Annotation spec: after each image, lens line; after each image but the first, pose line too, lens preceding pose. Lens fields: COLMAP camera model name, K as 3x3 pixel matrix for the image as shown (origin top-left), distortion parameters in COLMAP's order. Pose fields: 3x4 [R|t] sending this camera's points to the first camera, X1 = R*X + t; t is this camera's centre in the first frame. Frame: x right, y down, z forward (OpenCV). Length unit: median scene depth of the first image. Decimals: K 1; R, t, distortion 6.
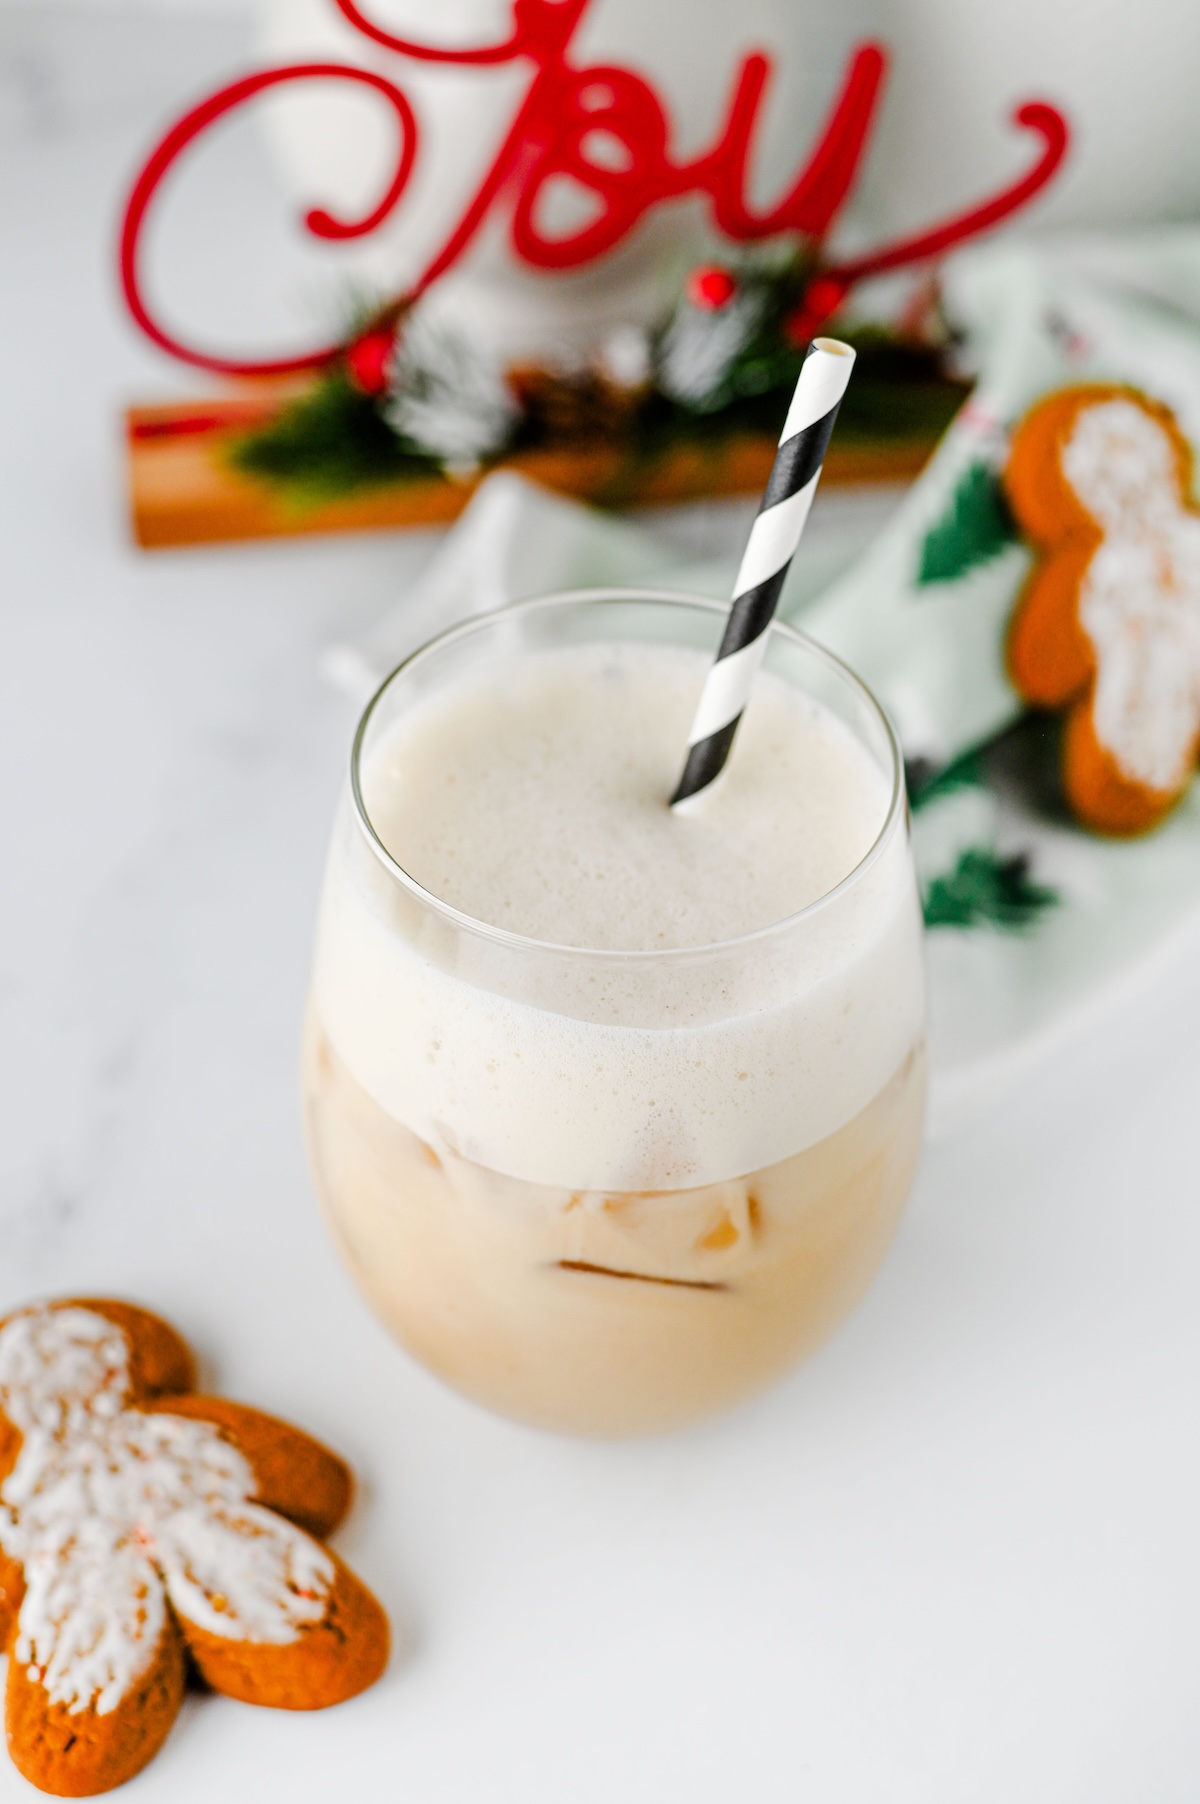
lens RADIAL K [[2983.0, 0, 585.2], [0, 2983.0, 905.9], [0, 0, 1]] dist [-0.158851, 0.000000]
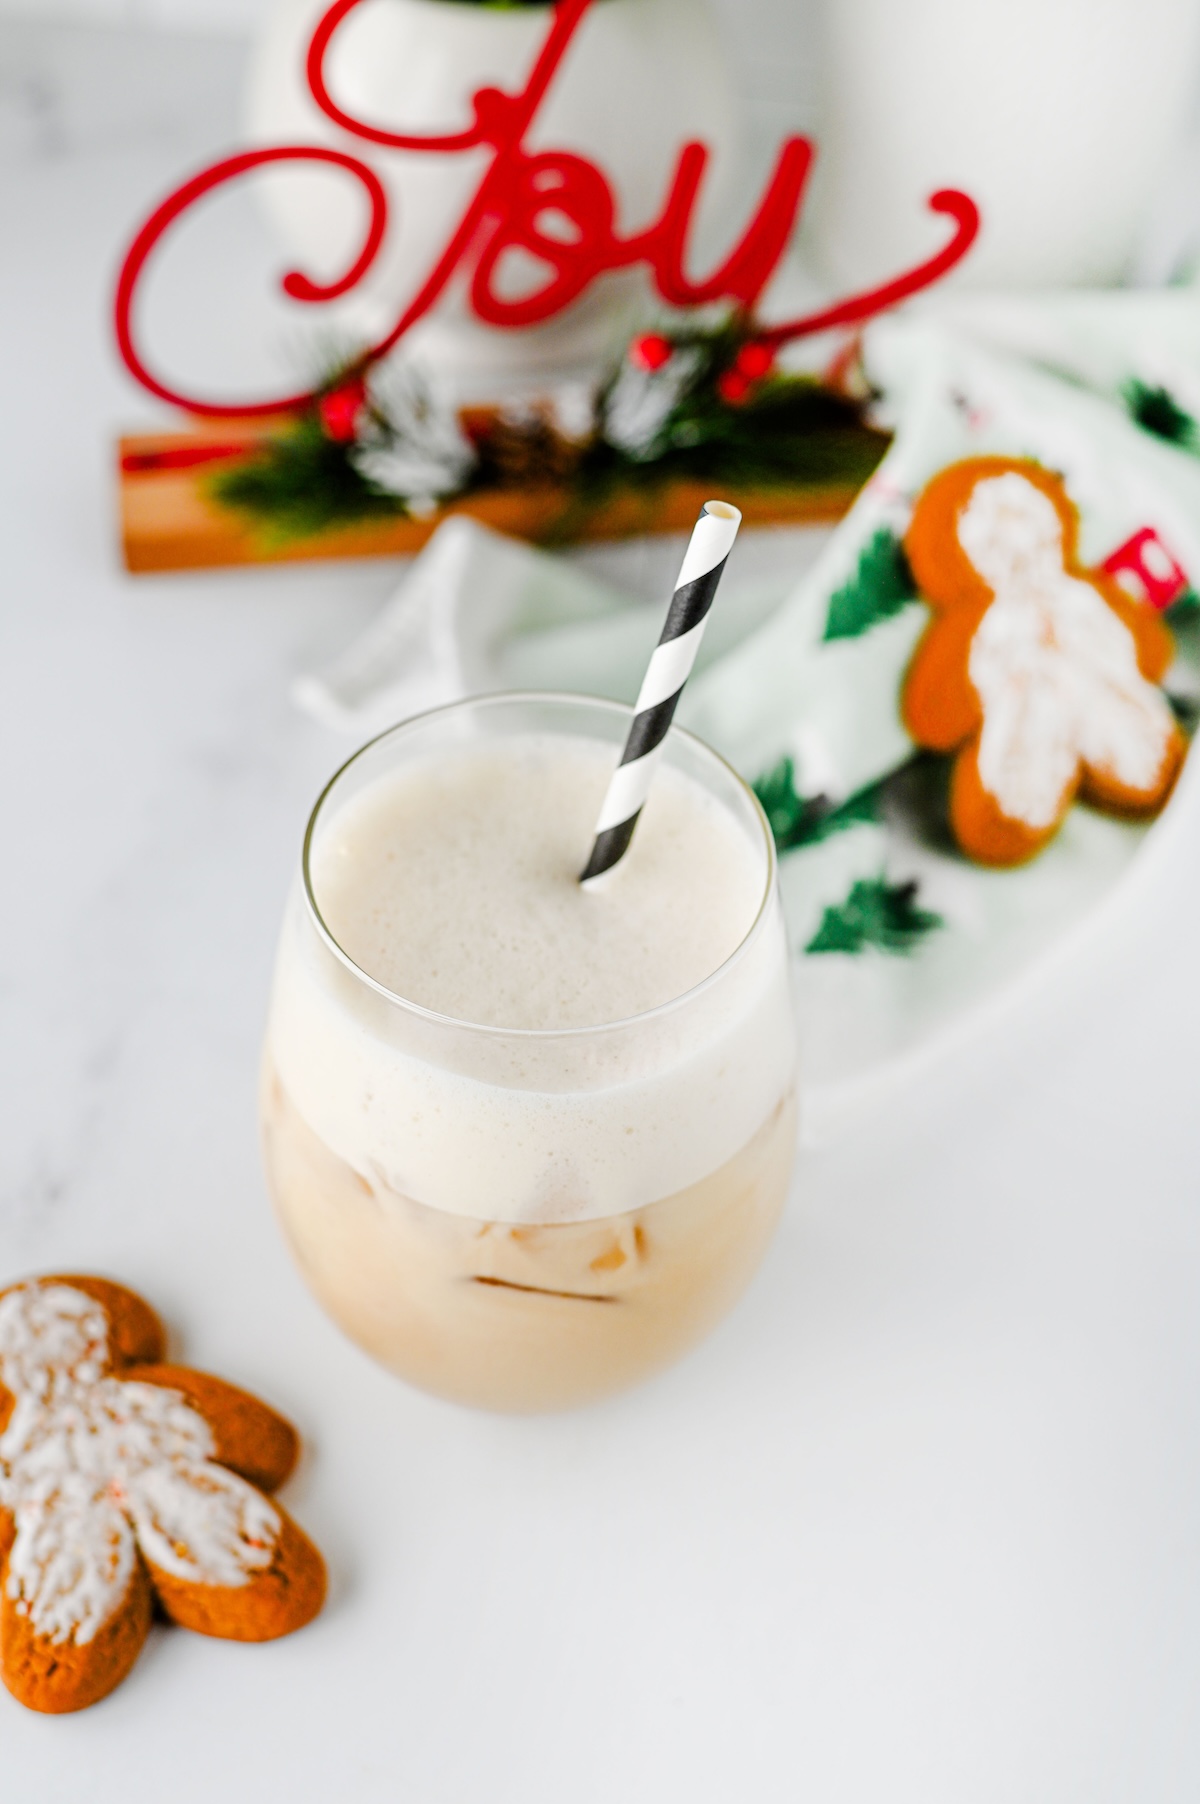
lens RADIAL K [[2983.0, 0, 597.1], [0, 2983.0, 895.7], [0, 0, 1]] dist [-0.158851, 0.000000]
pose [[0.999745, 0.021861, 0.005745, 0.026916], [-0.022142, 0.998270, 0.054461, -0.085466], [-0.004544, -0.054574, 0.998499, -0.146954]]
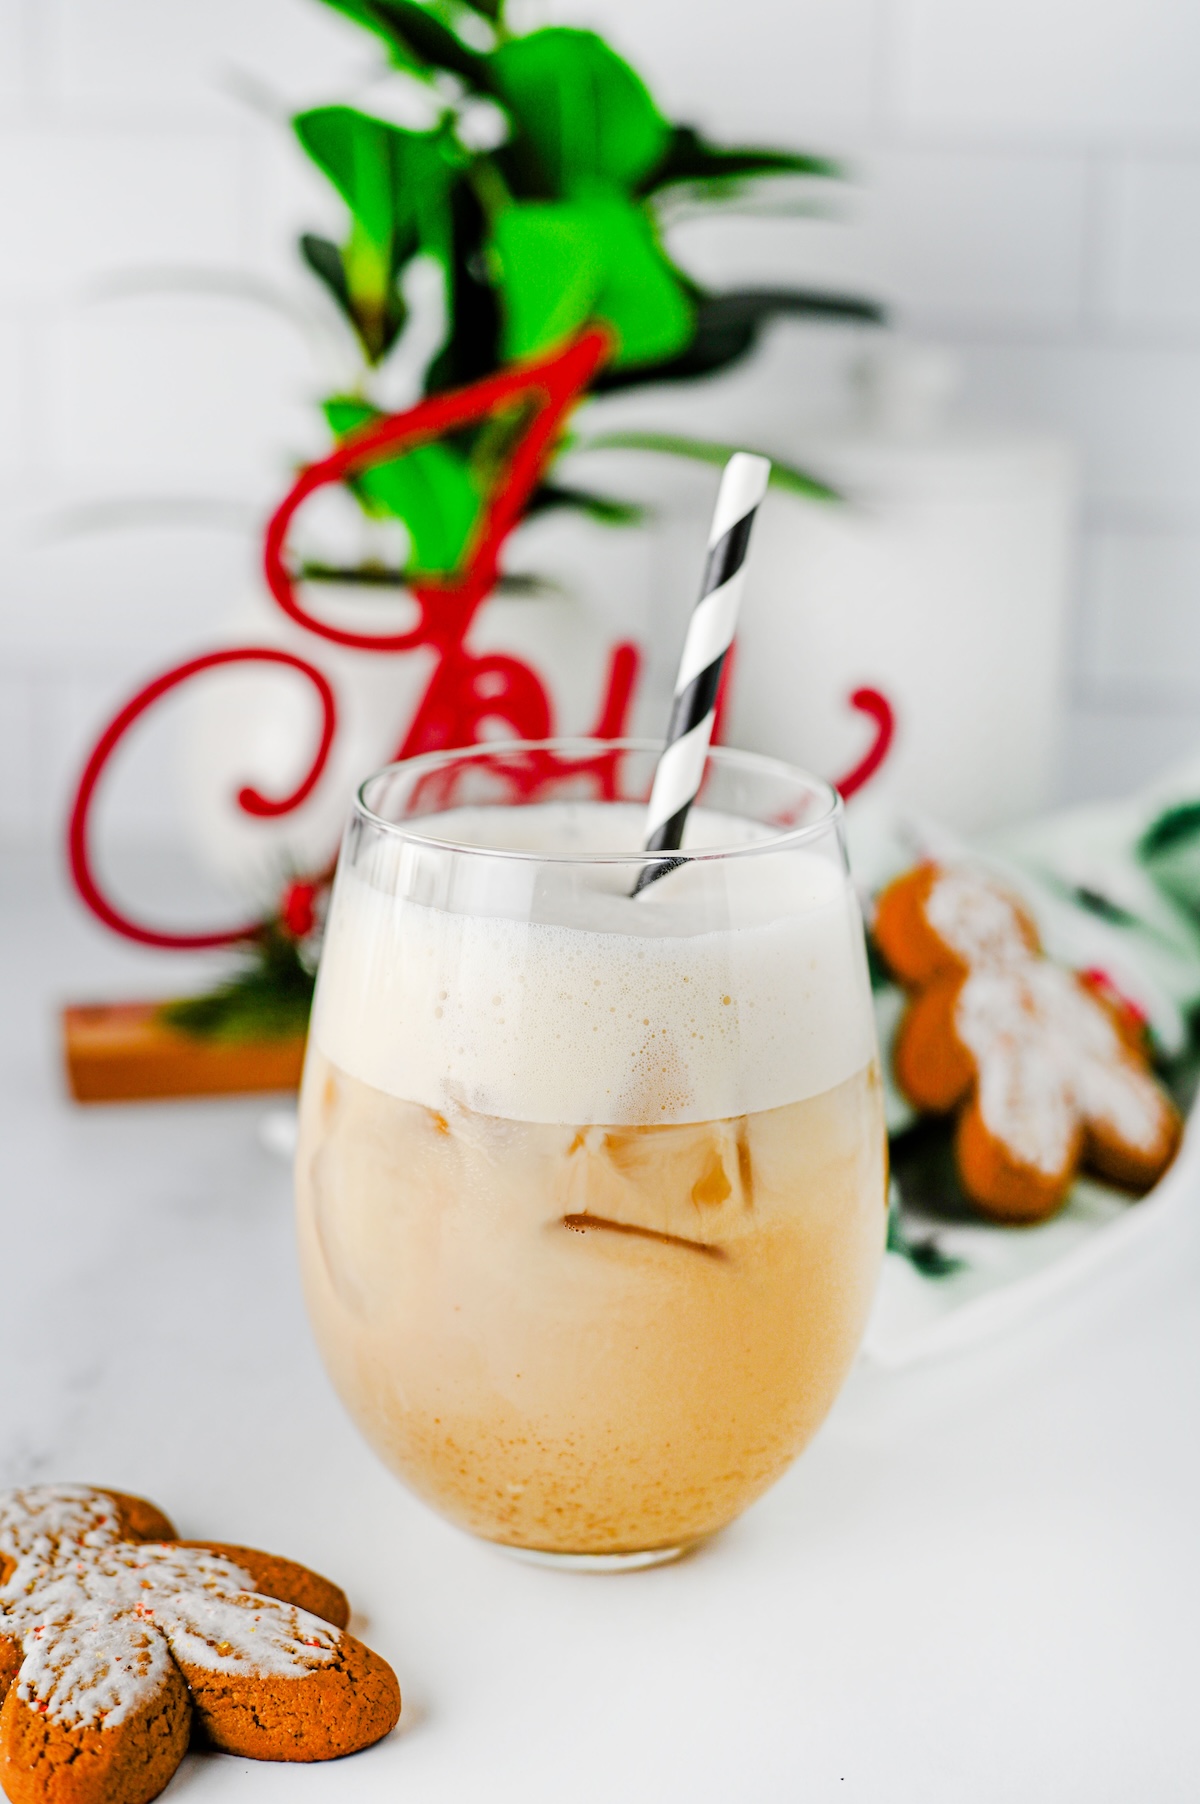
lens RADIAL K [[2983.0, 0, 607.8], [0, 2983.0, 896.2], [0, 0, 1]] dist [-0.158851, 0.000000]
pose [[0.995210, -0.024199, 0.094718, -0.080289], [0.068425, 0.864420, -0.498092, 0.486646], [-0.069823, 0.502187, 0.861936, 0.032635]]
